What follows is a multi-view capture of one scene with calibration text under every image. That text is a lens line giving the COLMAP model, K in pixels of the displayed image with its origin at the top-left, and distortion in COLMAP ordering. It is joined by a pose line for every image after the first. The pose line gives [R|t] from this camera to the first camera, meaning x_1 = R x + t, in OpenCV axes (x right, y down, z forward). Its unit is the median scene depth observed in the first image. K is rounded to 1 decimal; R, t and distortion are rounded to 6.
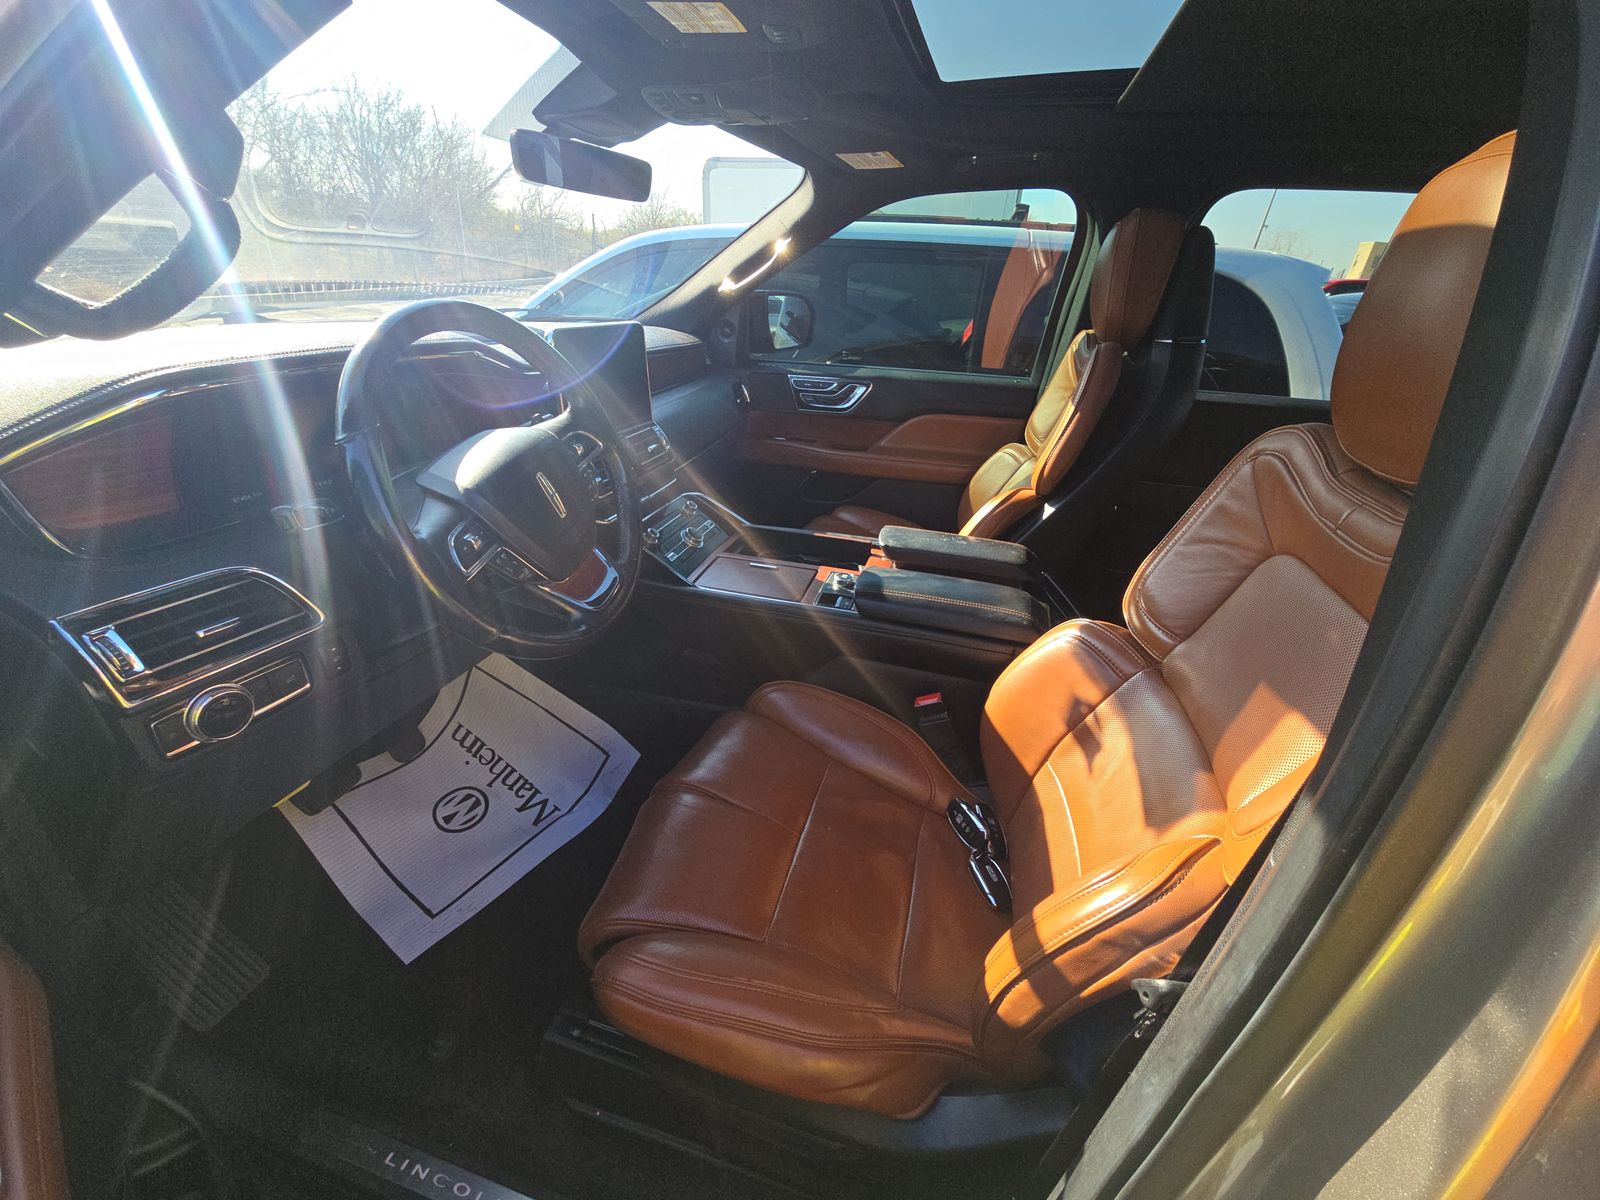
lens RADIAL K [[655.8, 0, 804.9], [0, 655.8, 603.9], [0, 0, 1]] dist [0.001249, -0.004322]
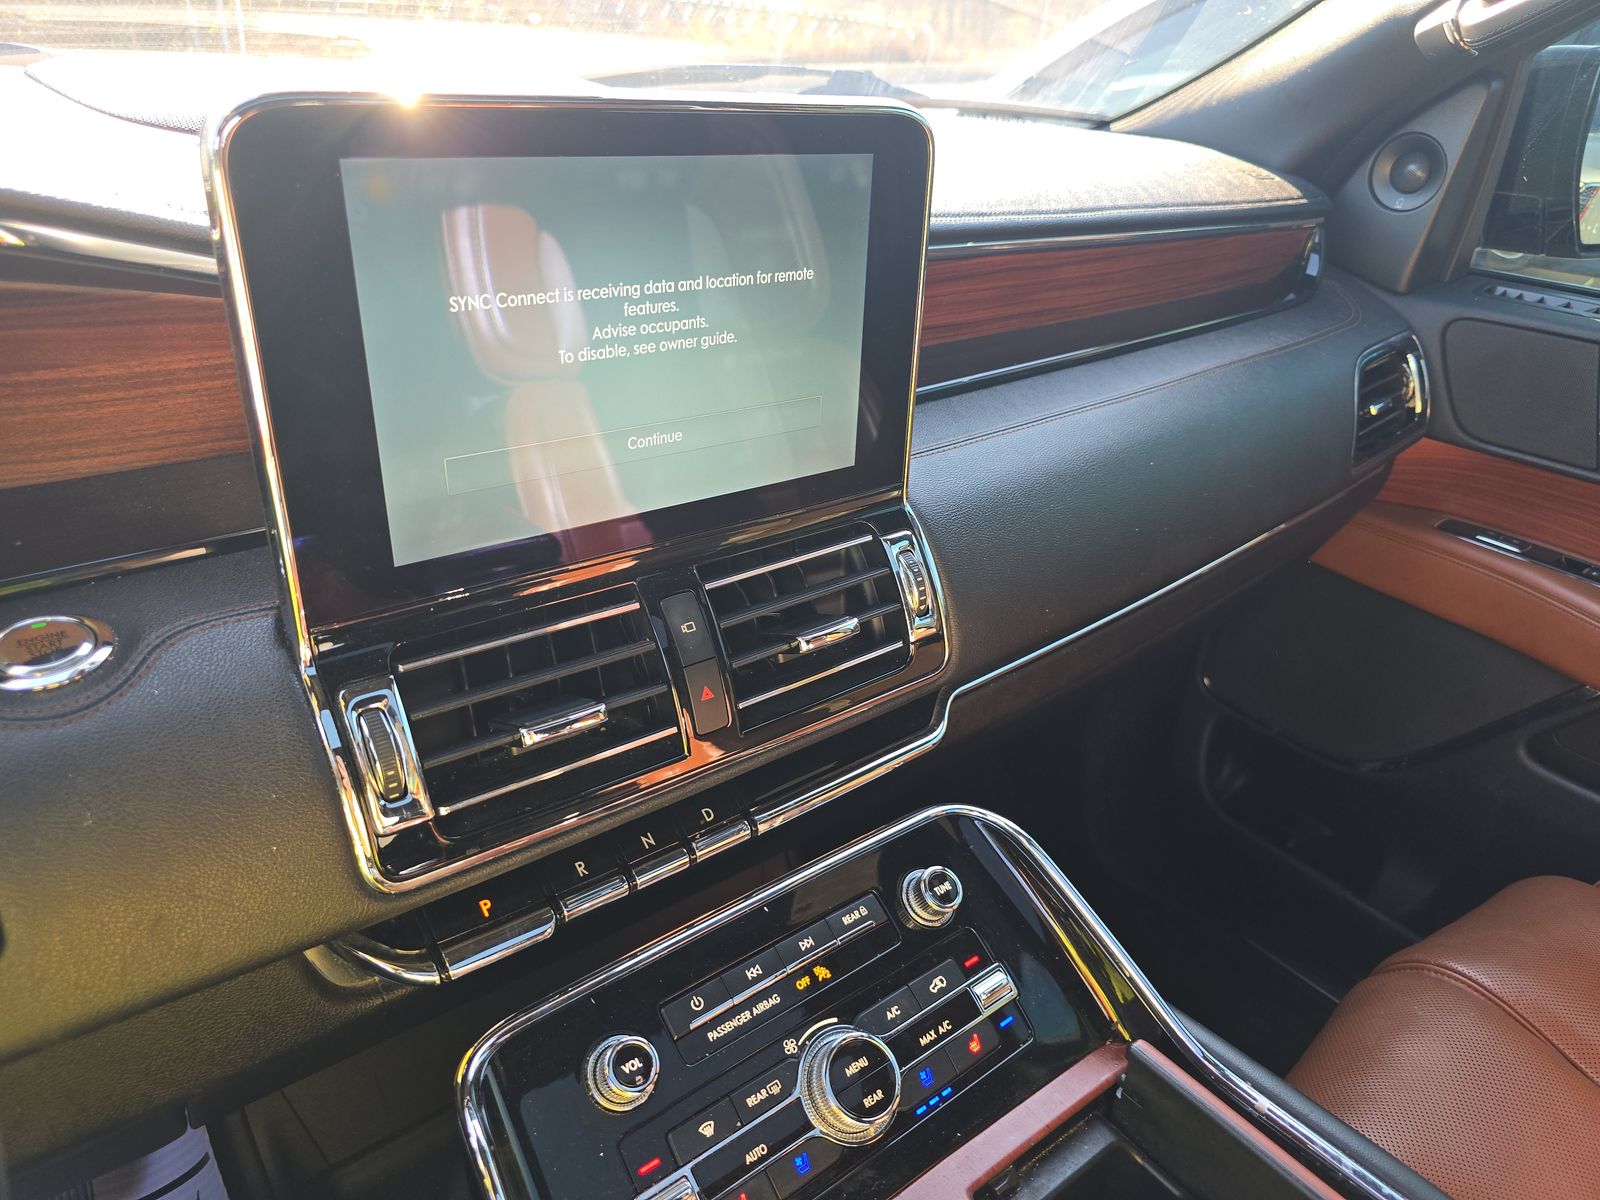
lens RADIAL K [[1081.4, 0, 798.4], [0, 1081.4, 596.8], [0, 0, 1]] dist [-0.009674, -0.012291]
pose [[0.795859, 0.276556, -0.538633, -0.023439], [-0.279546, 0.956936, 0.078285, -0.192275], [0.537087, 0.088268, 0.838896, 0.458179]]
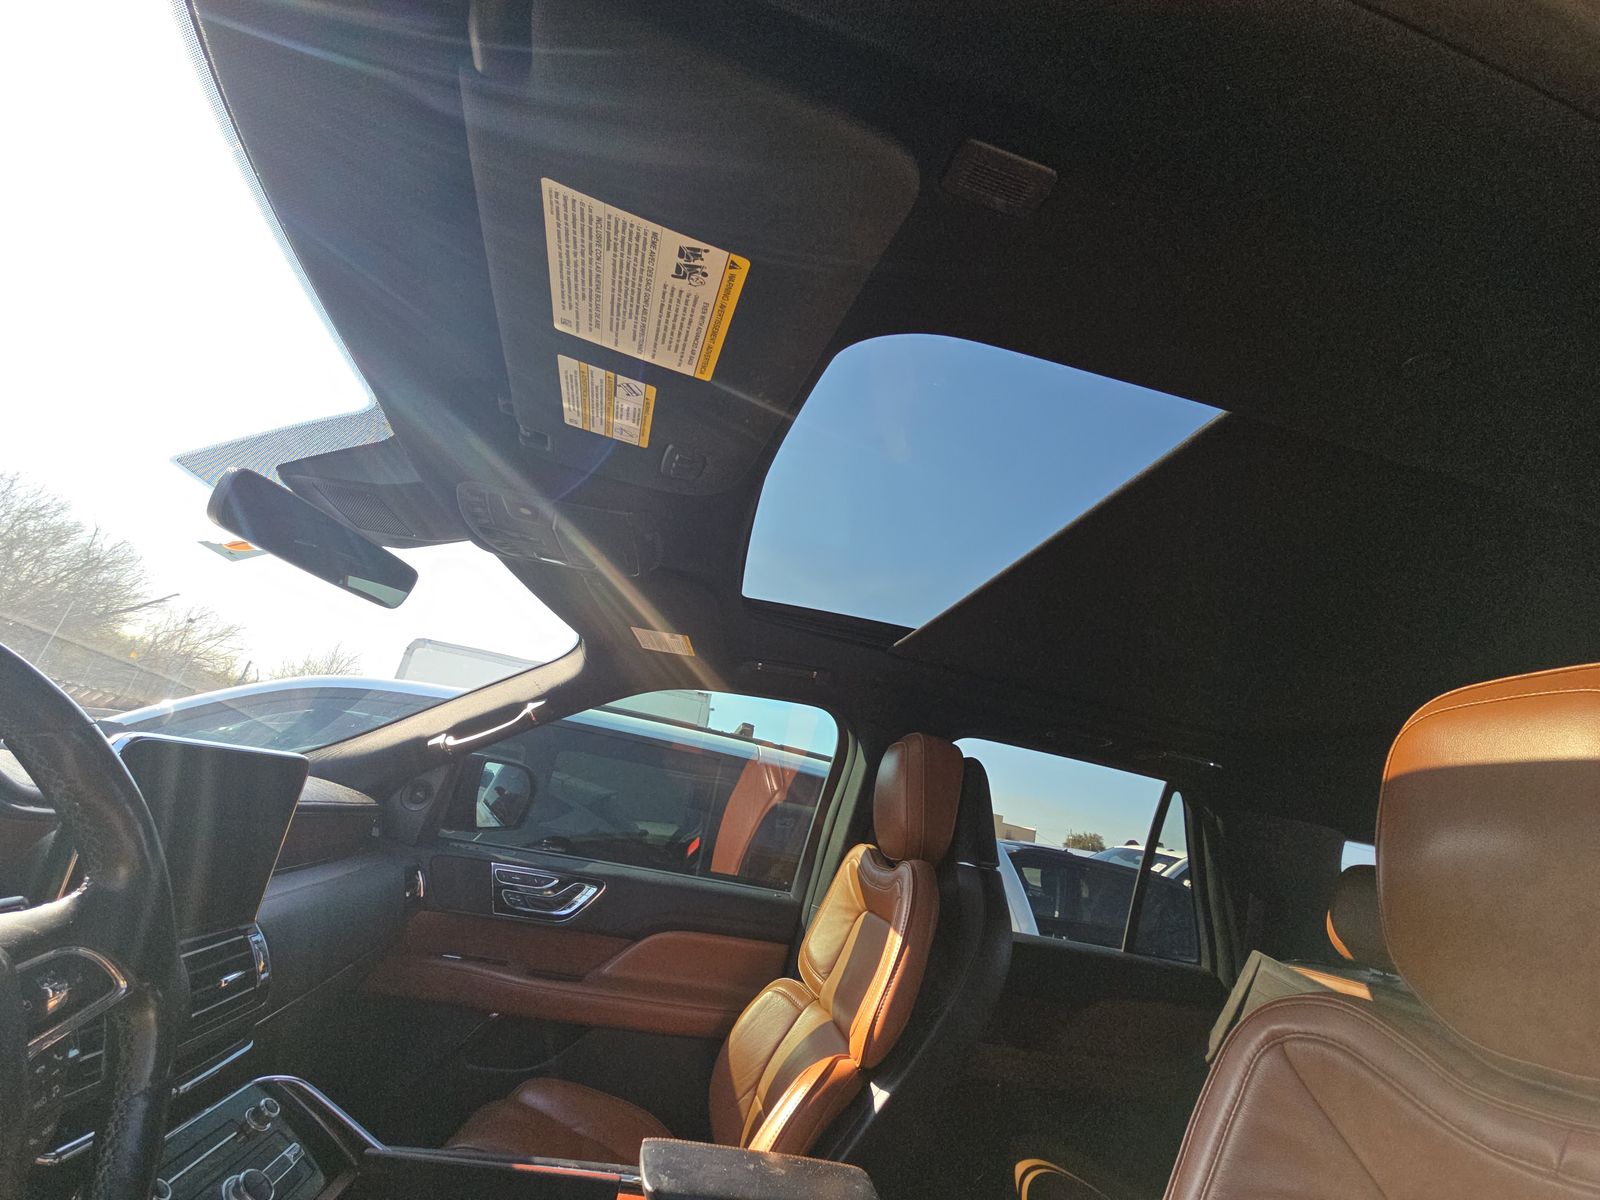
lens RADIAL K [[655.8, 0, 805.2], [0, 655.8, 594.7], [0, 0, 1]] dist [0.001249, -0.004322]
pose [[0.890719, 0.249357, 0.380053, -0.068084], [0.074935, 0.744109, -0.663842, -0.058166], [-0.448335, 0.619776, 0.644107, 0.181174]]
